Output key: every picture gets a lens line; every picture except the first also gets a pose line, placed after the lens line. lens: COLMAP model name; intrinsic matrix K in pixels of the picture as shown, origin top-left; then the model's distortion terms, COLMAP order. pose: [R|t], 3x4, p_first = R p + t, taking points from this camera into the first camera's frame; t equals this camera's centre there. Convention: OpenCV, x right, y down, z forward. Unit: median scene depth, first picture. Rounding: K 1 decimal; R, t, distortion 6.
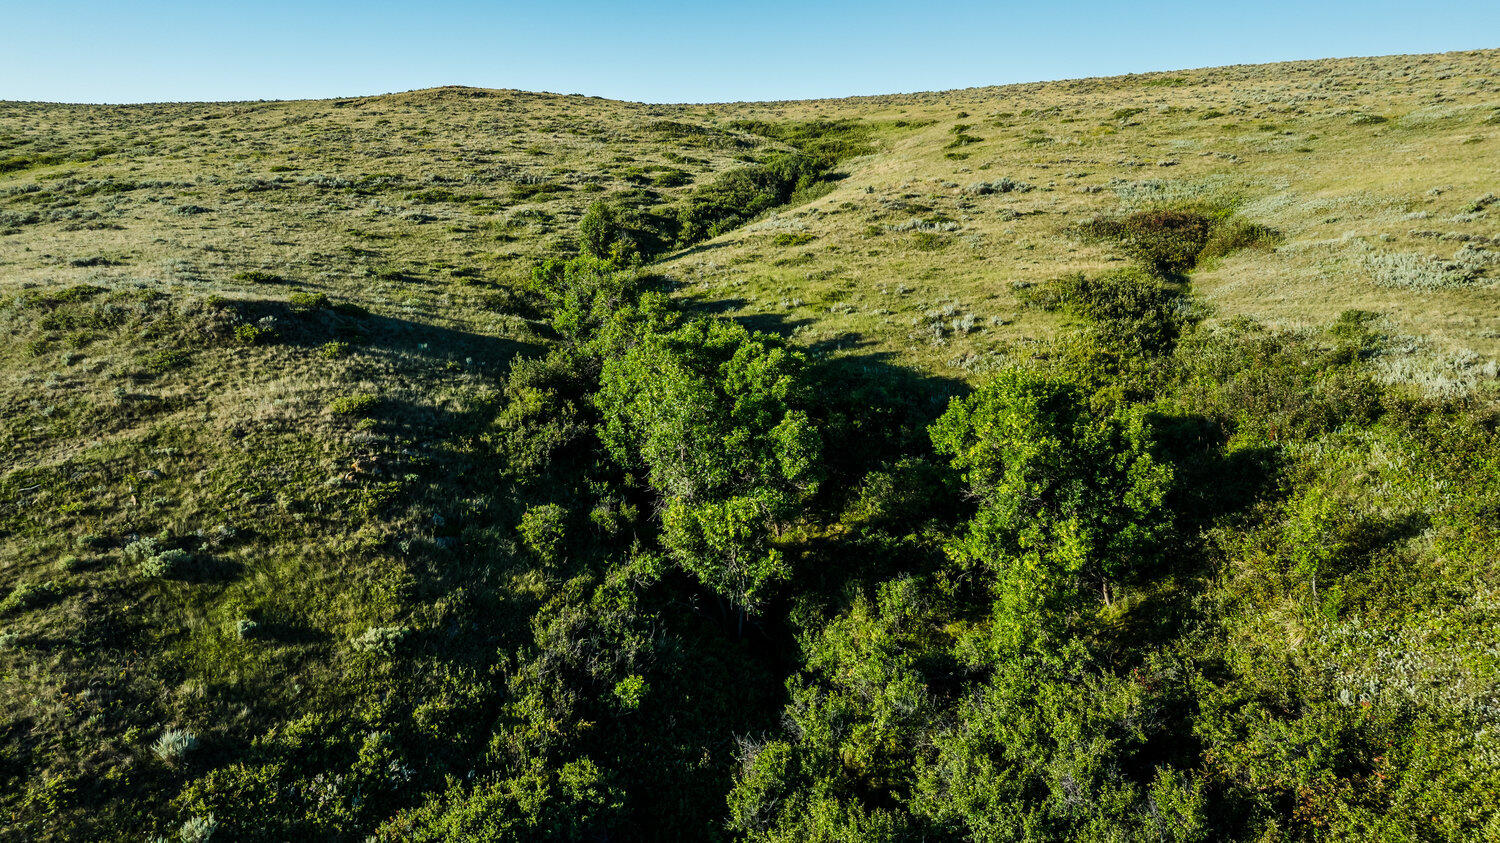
lens RADIAL K [[1059.7, 0, 773.2], [0, 1059.7, 419.3], [0, 0, 1]] dist [-0.039761, 0.048819]
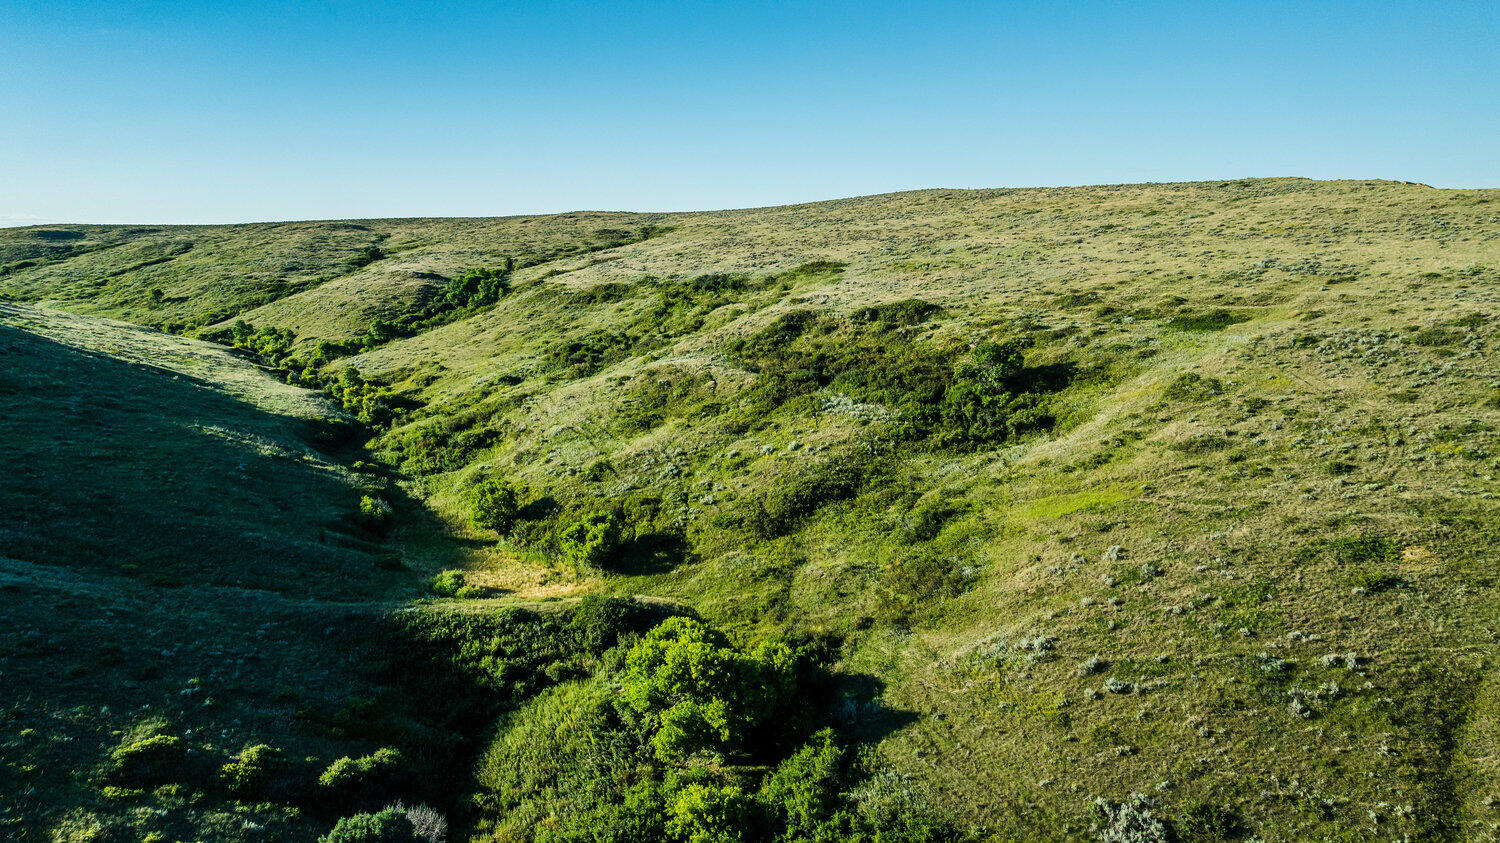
lens RADIAL K [[1059.7, 0, 748.7], [0, 1059.7, 426.7], [0, 0, 1]] dist [-0.039761, 0.048819]
pose [[0.926137, 0.048210, -0.374094, 4.804164], [-0.065257, 0.997322, -0.033030, 1.143415], [0.371499, 0.055002, 0.926803, -5.206538]]
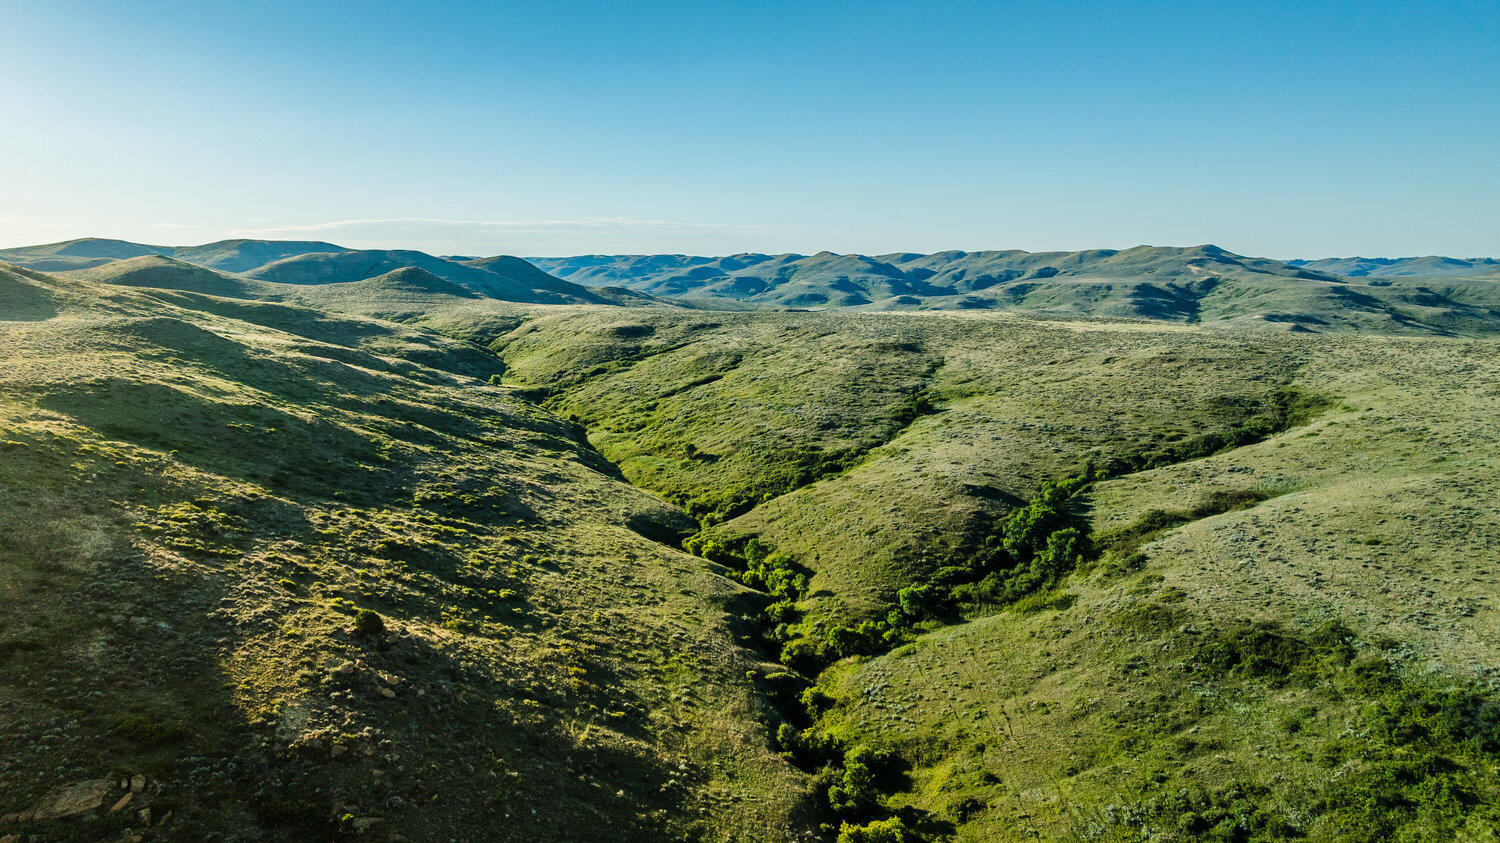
lens RADIAL K [[1059.7, 0, 738.9], [0, 1059.7, 425.2], [0, 0, 1]] dist [-0.039761, 0.048819]
pose [[0.617304, 0.114611, -0.778331, 3.362173], [-0.154606, 0.987713, 0.022823, -0.428765], [0.771383, 0.106246, 0.627439, -3.734185]]
